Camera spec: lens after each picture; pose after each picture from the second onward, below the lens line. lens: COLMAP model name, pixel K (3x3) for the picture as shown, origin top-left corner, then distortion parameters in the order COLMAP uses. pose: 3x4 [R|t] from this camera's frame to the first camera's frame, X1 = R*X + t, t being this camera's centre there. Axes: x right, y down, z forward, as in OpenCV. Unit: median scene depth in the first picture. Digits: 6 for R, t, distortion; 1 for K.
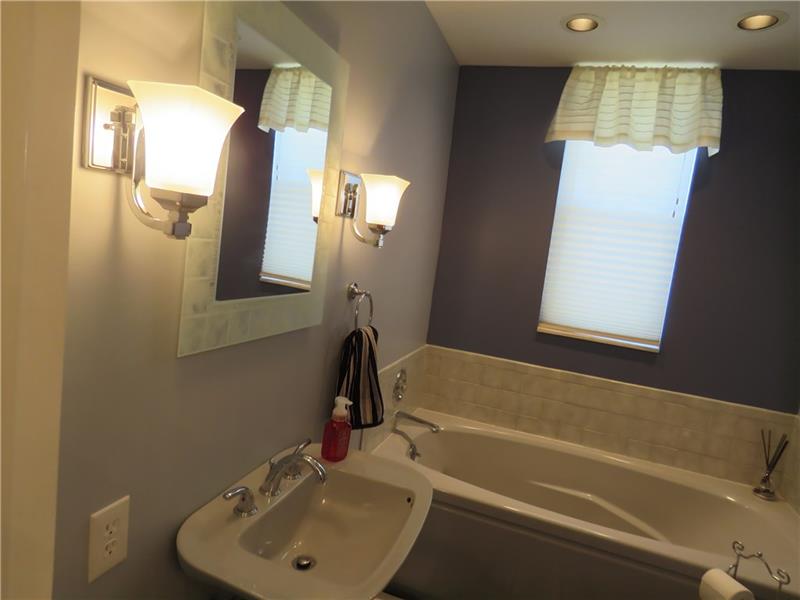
lens RADIAL K [[513.3, 0, 400.0], [0, 513.3, 300.0], [0, 0, 1]] dist [-0.003408, 0.004712]
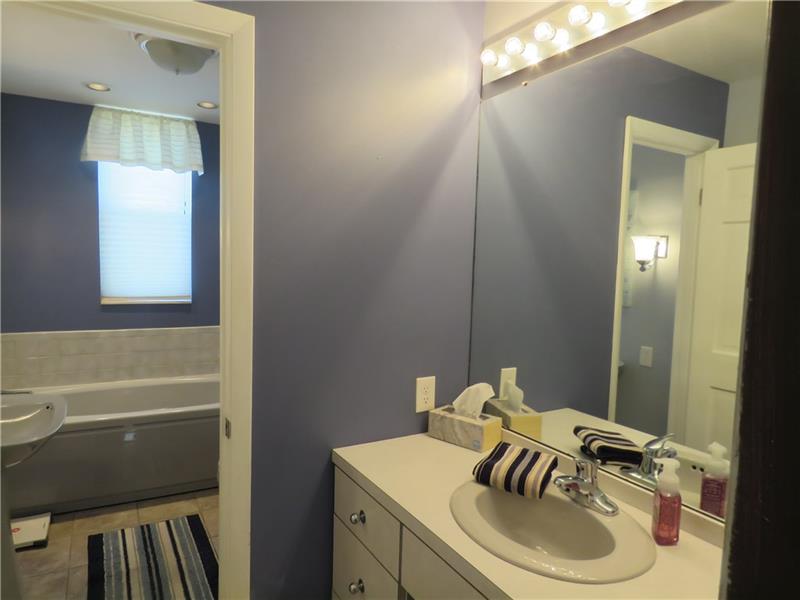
lens RADIAL K [[513.3, 0, 400.0], [0, 513.3, 300.0], [0, 0, 1]] dist [-0.003408, 0.004712]
pose [[0.663045, -0.165512, 0.730053, -0.206979], [0.137439, 0.985588, 0.098621, 0.028724], [-0.735855, 0.034947, 0.676237, -0.512777]]
